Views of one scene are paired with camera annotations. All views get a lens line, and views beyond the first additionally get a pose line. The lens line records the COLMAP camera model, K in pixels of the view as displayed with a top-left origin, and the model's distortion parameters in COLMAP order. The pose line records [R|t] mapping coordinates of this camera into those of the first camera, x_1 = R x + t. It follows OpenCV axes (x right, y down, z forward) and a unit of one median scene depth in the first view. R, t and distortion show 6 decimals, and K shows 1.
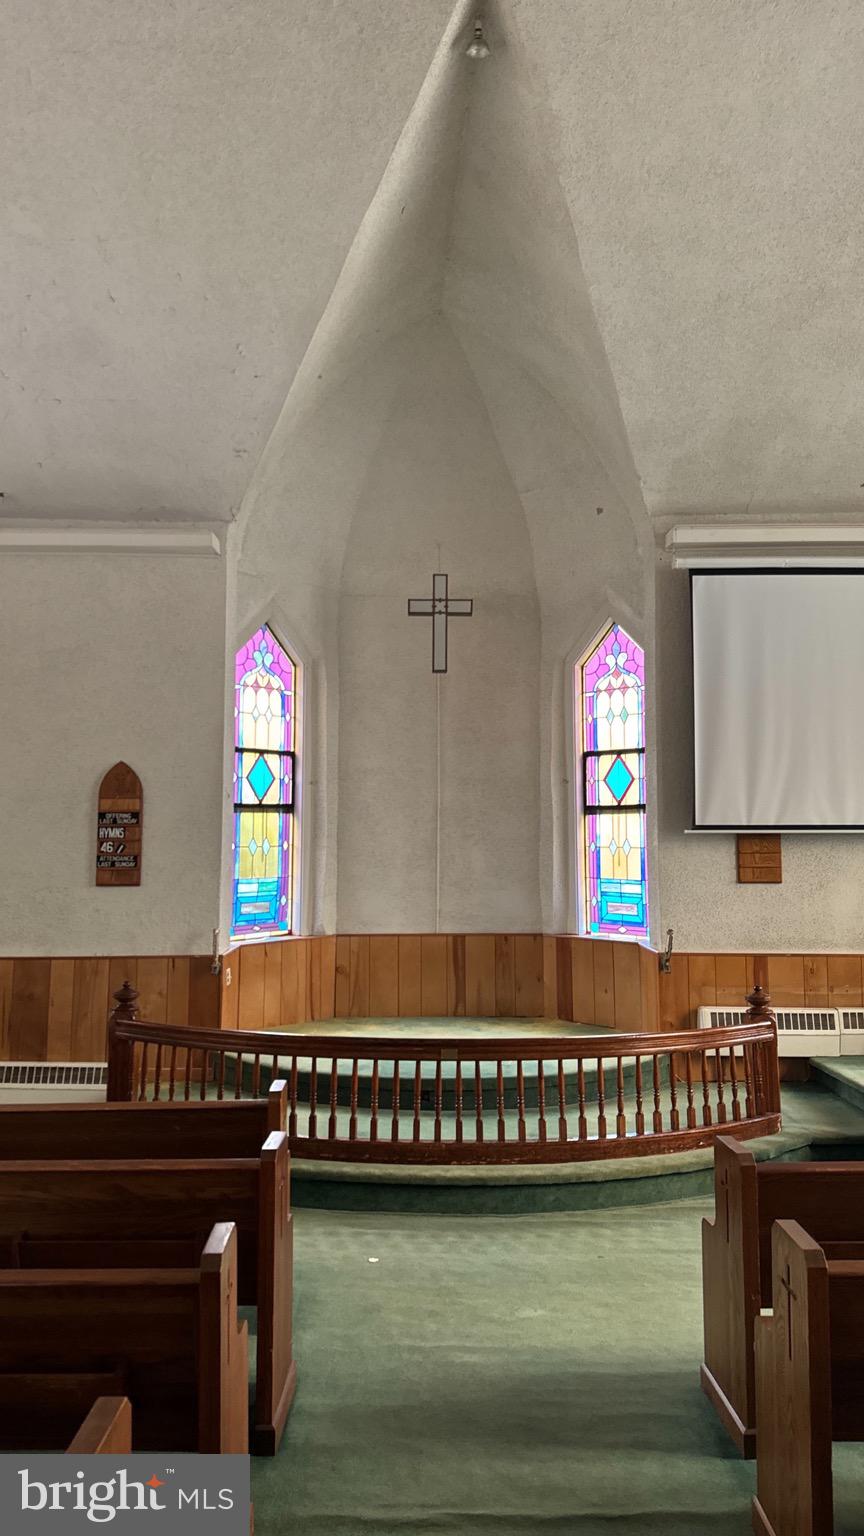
lens RADIAL K [[1054.4, 0, 433.1], [0, 1054.4, 774.0], [0, 0, 1]] dist [0.147505, -0.258243]
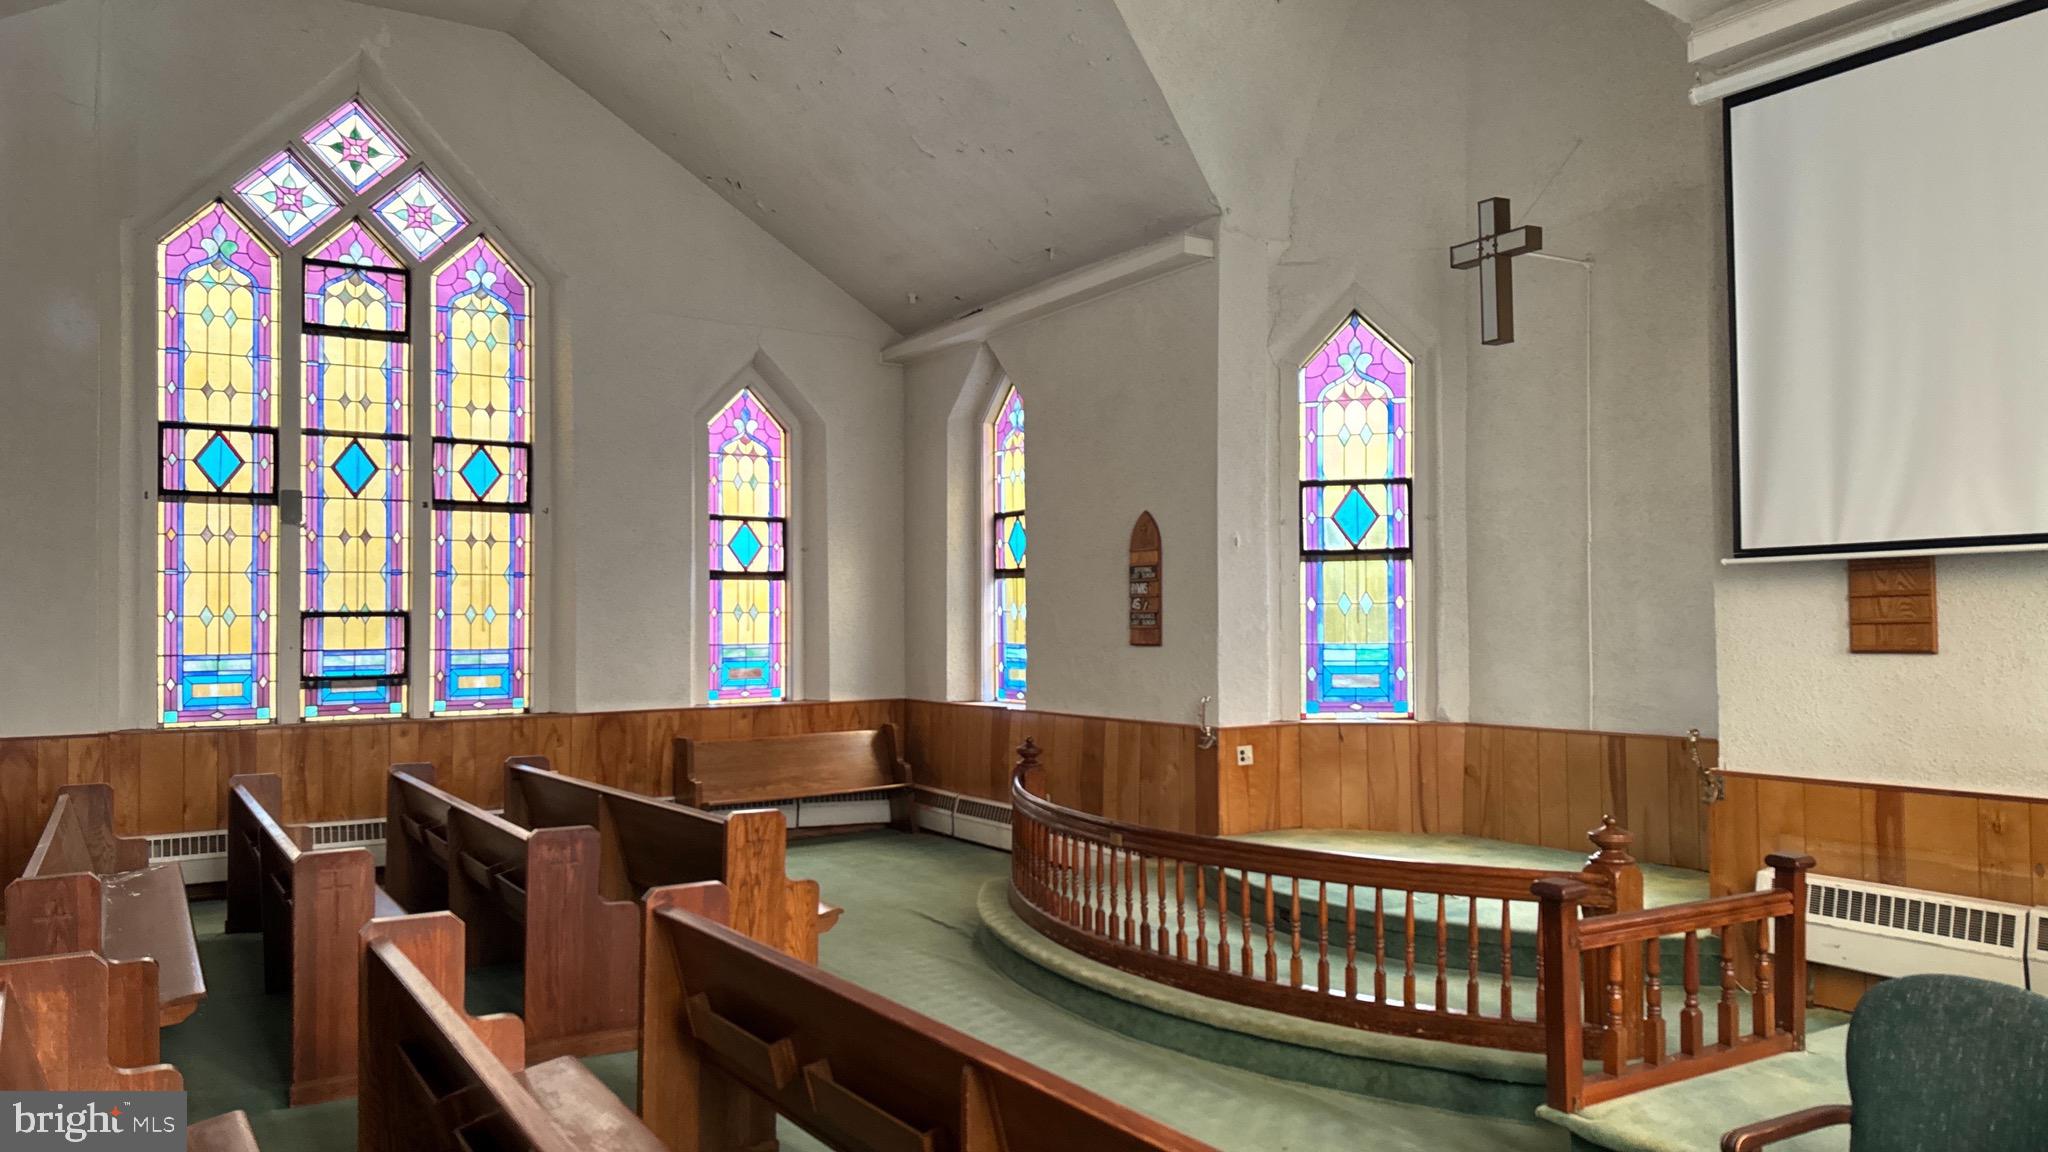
lens RADIAL K [[1408.4, 0, 1026.0], [0, 1408.4, 585.5], [0, 0, 1]] dist [0.144801, -0.240191]
pose [[0.528197, -0.027392, -0.848680, 0.679494], [0.057903, 0.998315, 0.003816, 0.041846], [0.847146, -0.051156, 0.528893, 0.268096]]
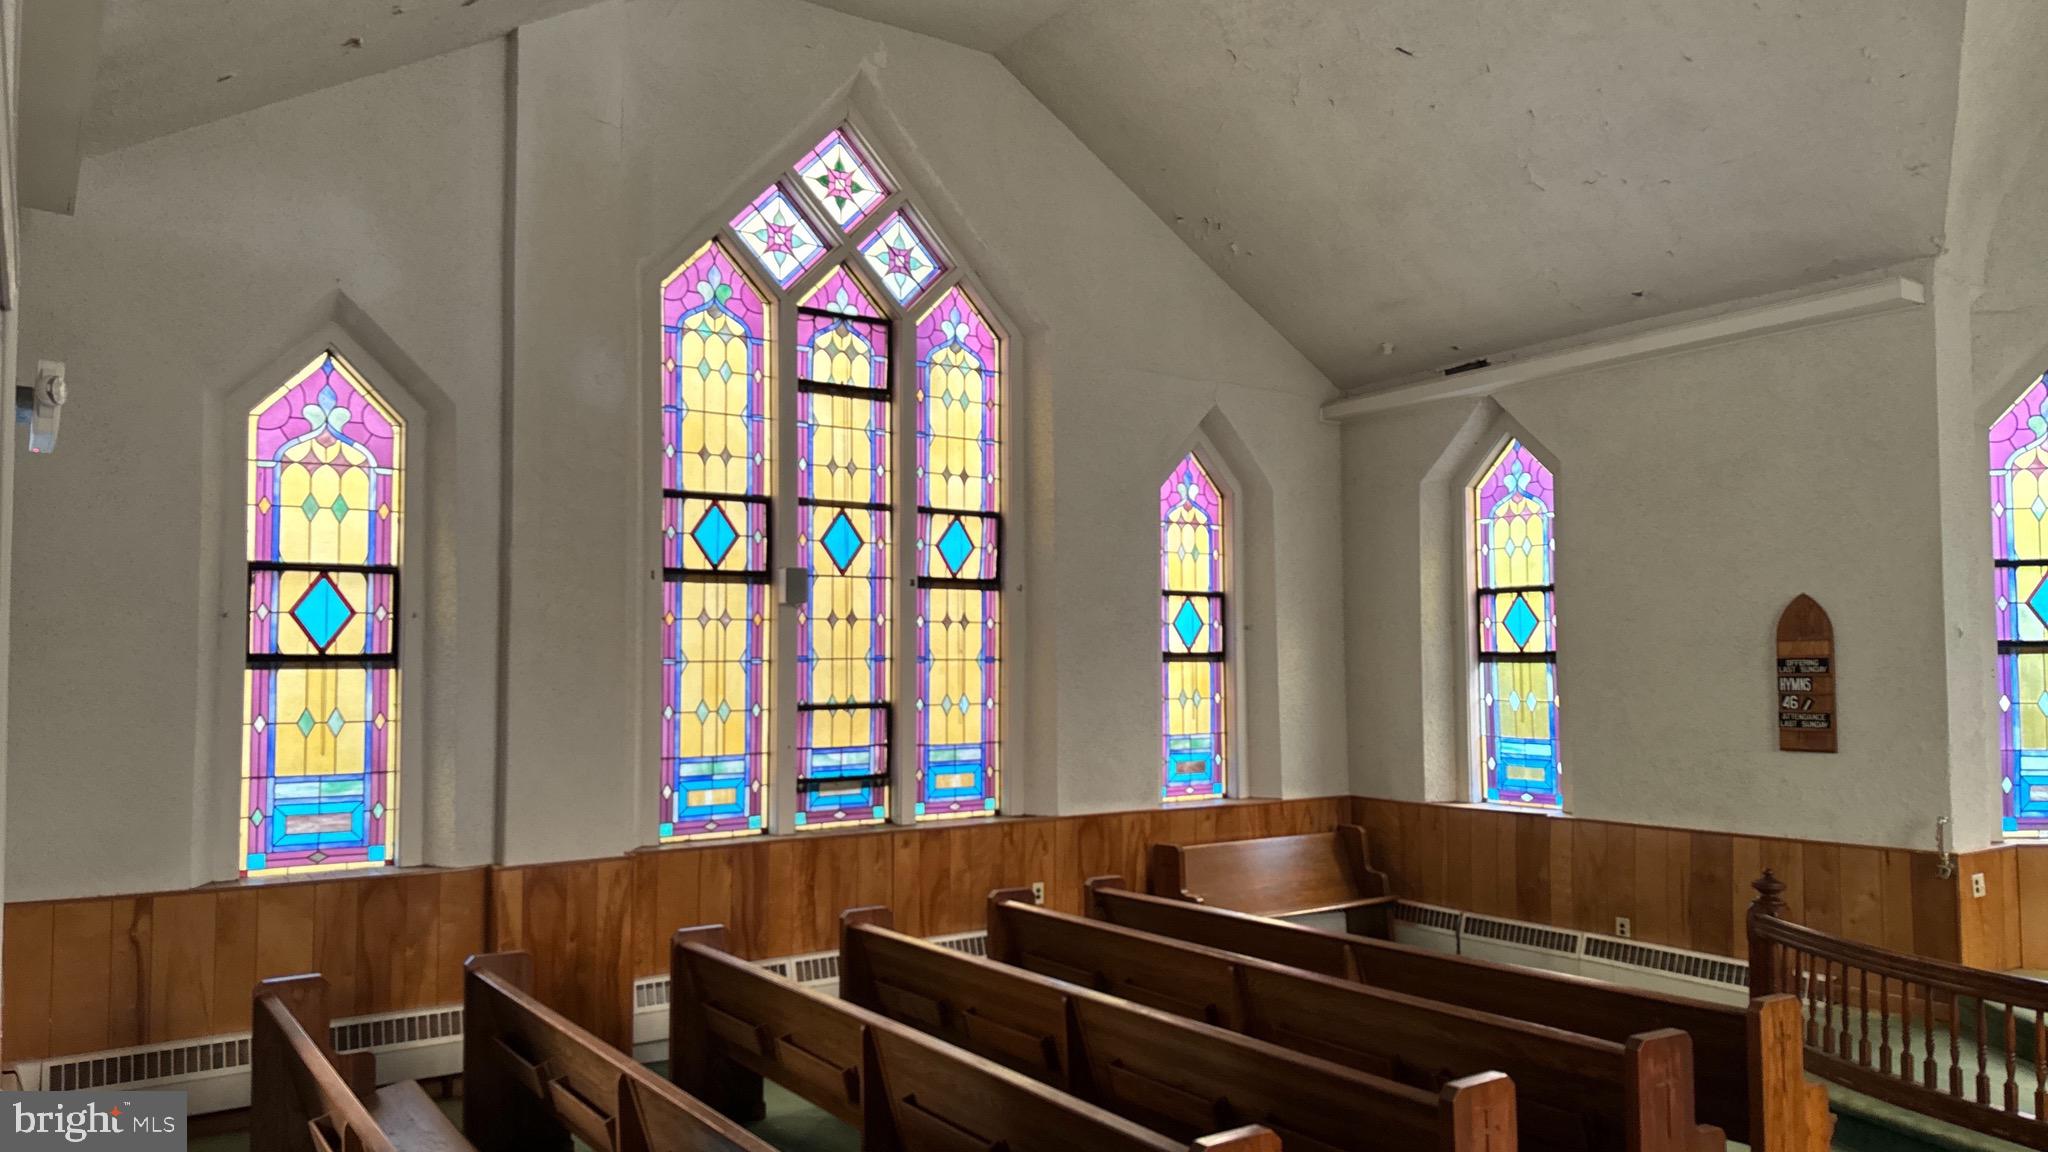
lens RADIAL K [[1419.8, 0, 1022.6], [0, 1419.8, 588.8], [0, 0, 1]] dist [0.131104, -0.157958]
pose [[0.552156, -0.053249, -0.832039, 0.282333], [0.056203, 0.998066, -0.026578, -0.019023], [0.831844, -0.032087, 0.554081, -0.073069]]
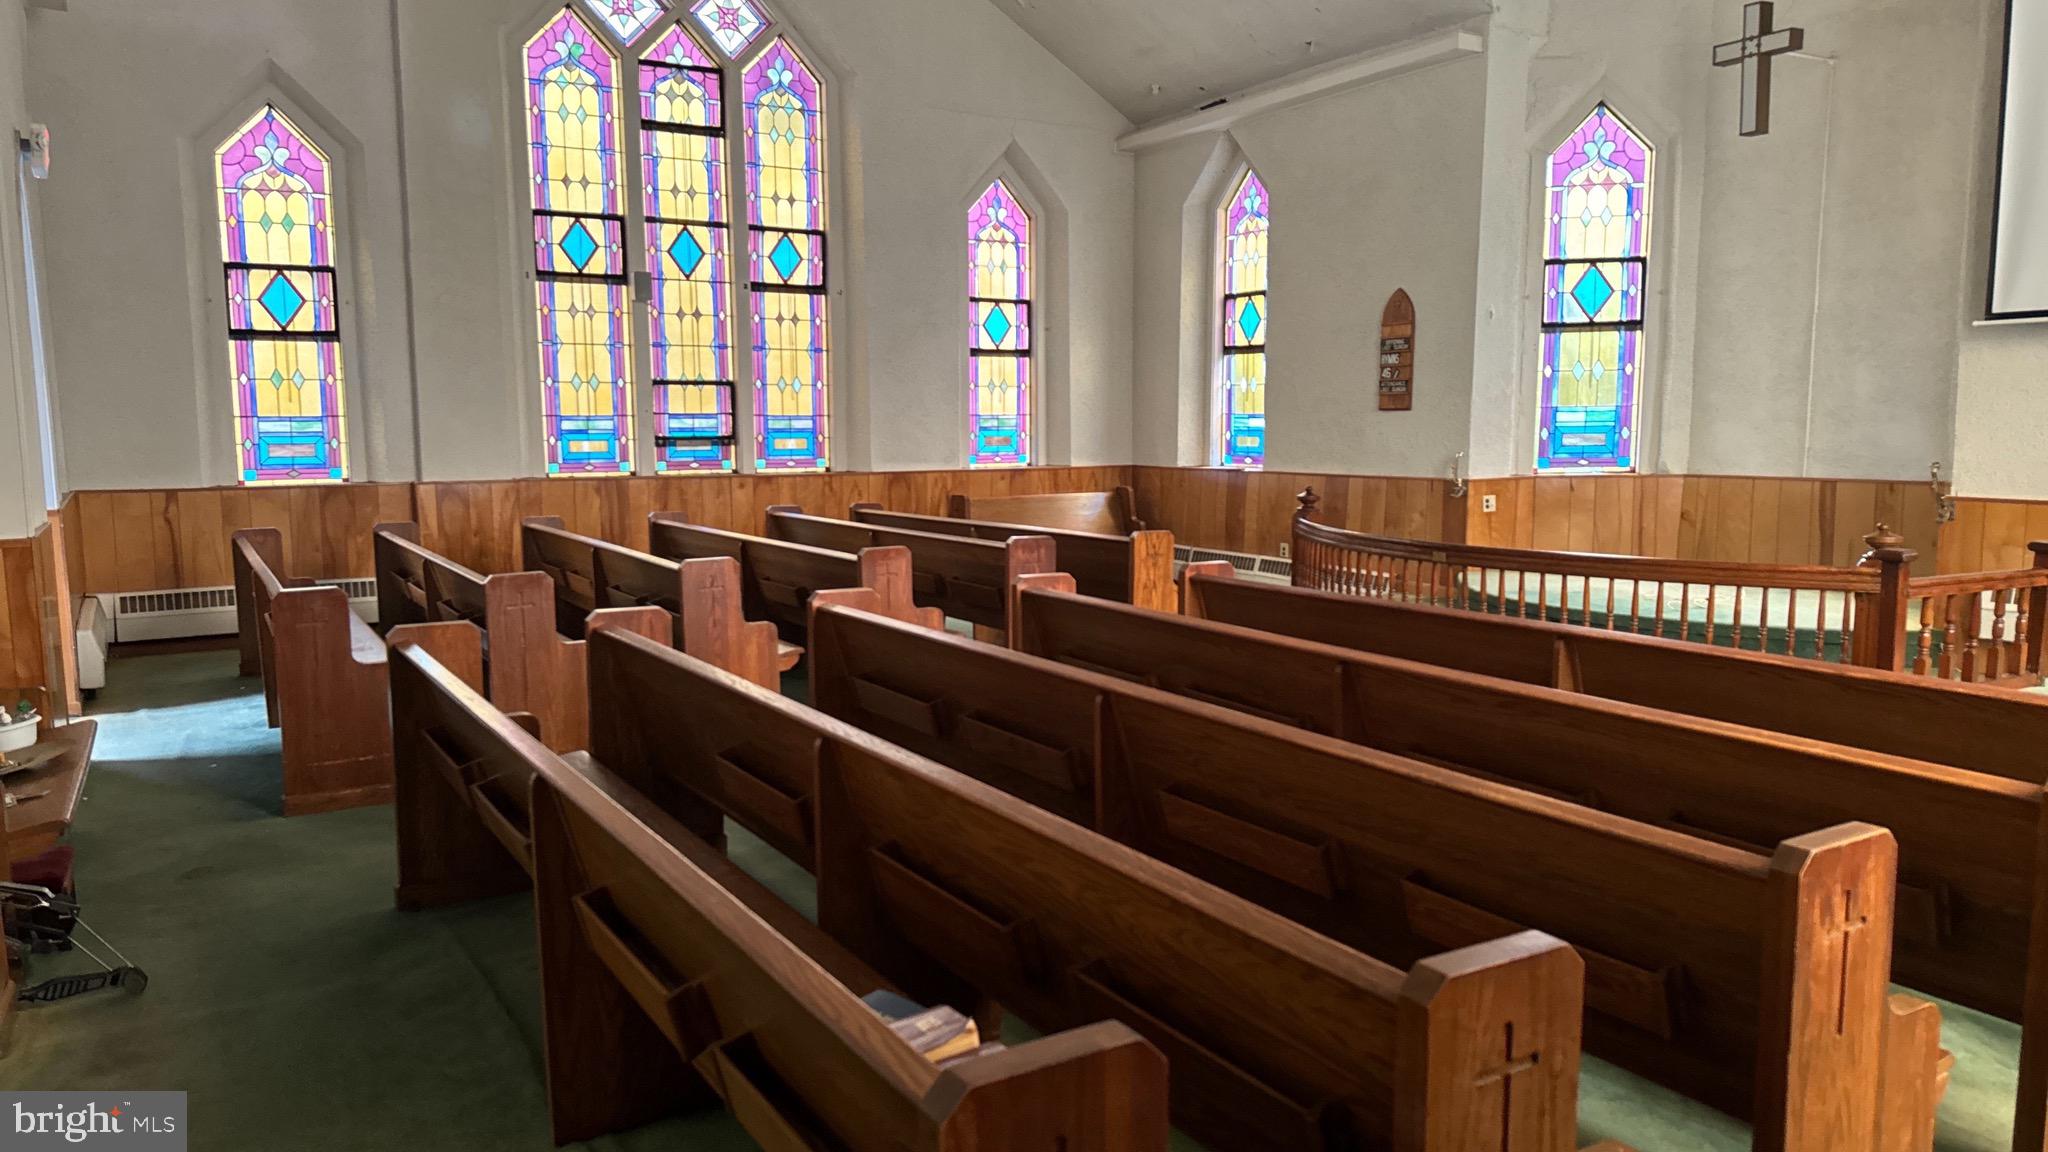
lens RADIAL K [[1405.8, 0, 1035.7], [0, 1405.8, 579.1], [0, 0, 1]] dist [0.147505, -0.258243]
pose [[0.503733, 0.094011, -0.858729, 0.733780], [0.056884, 0.988294, 0.141563, 0.050950], [0.861984, -0.120158, 0.492489, -0.010848]]
